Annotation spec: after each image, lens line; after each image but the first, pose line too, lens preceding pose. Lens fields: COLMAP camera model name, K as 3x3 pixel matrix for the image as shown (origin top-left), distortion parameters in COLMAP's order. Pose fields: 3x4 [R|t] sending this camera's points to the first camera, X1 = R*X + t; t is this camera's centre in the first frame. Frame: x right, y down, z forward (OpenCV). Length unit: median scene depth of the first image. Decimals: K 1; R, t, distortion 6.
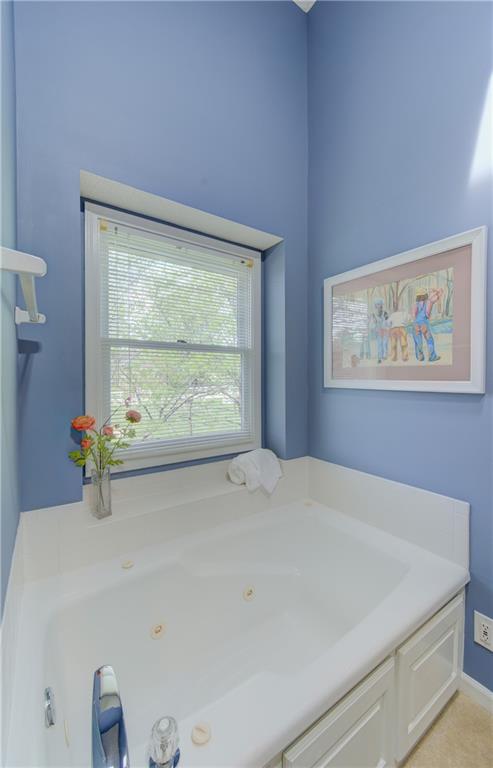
lens RADIAL K [[316.6, 0, 239.2], [0, 316.6, 382.2], [0, 0, 1]] dist [0.000972, -0.002197]
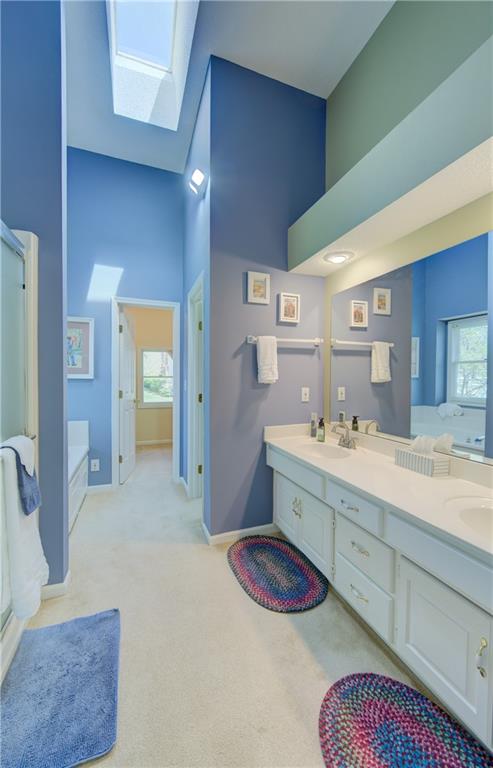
lens RADIAL K [[316.6, 0, 260.2], [0, 316.6, 382.5], [0, 0, 1]] dist [0.000972, -0.002197]
pose [[0.202970, -0.013937, 0.979086, -1.396762], [0.001224, 0.999902, 0.013980, 0.026443], [-0.979184, -0.001639, 0.202967, -0.835733]]
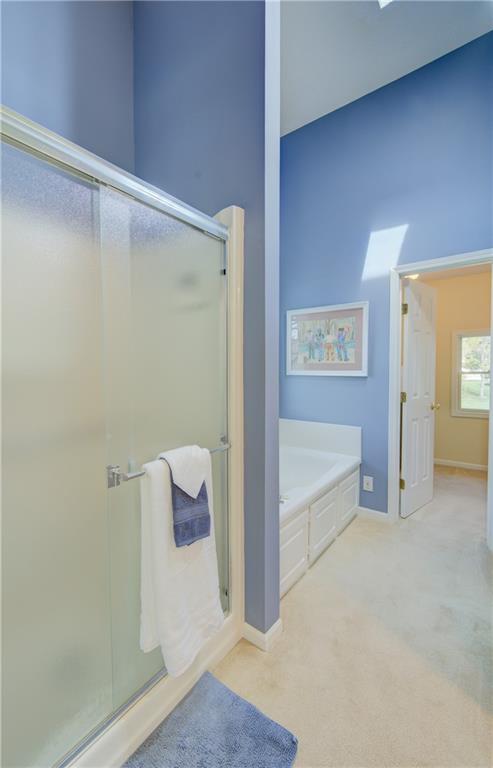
lens RADIAL K [[316.6, 0, 246.6], [0, 316.6, 379.9], [0, 0, 1]] dist [0.000972, -0.002197]
pose [[0.950677, -0.009057, 0.310051, -0.615874], [0.003451, 0.999821, 0.018626, 0.014585], [-0.310164, -0.016638, 0.950537, -0.725380]]
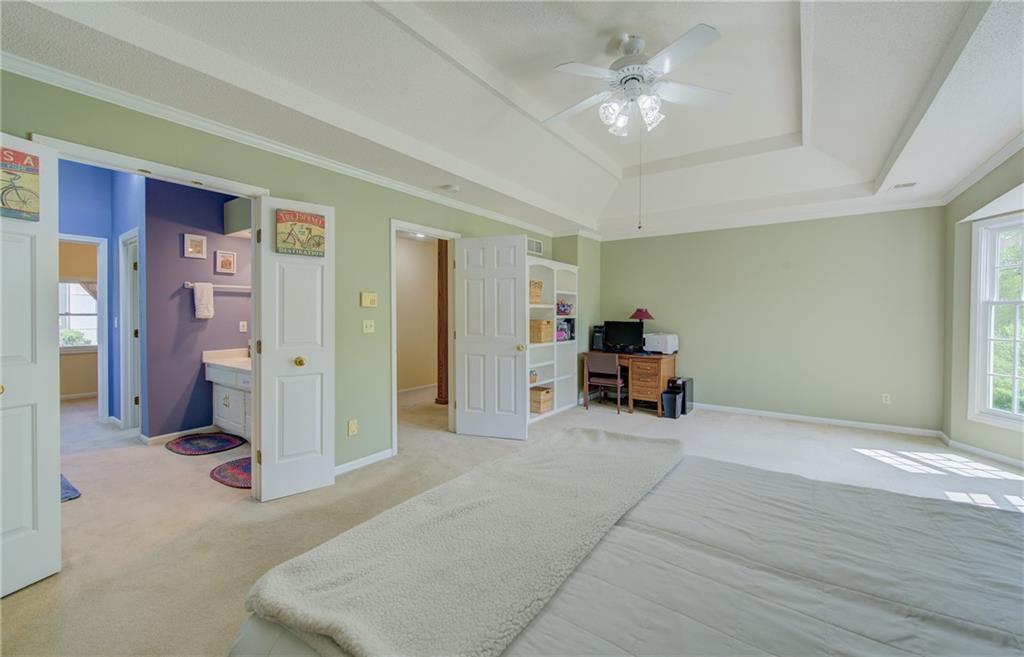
lens RADIAL K [[422.2, 0, 550.2], [0, 422.2, 321.5], [0, 0, 1]] dist [0.000972, -0.002197]
pose [[-0.373549, -0.007813, 0.927578, -3.370621], [0.007294, 0.999909, 0.011360, 0.061740], [-0.927582, 0.011010, -0.373458, -1.659597]]
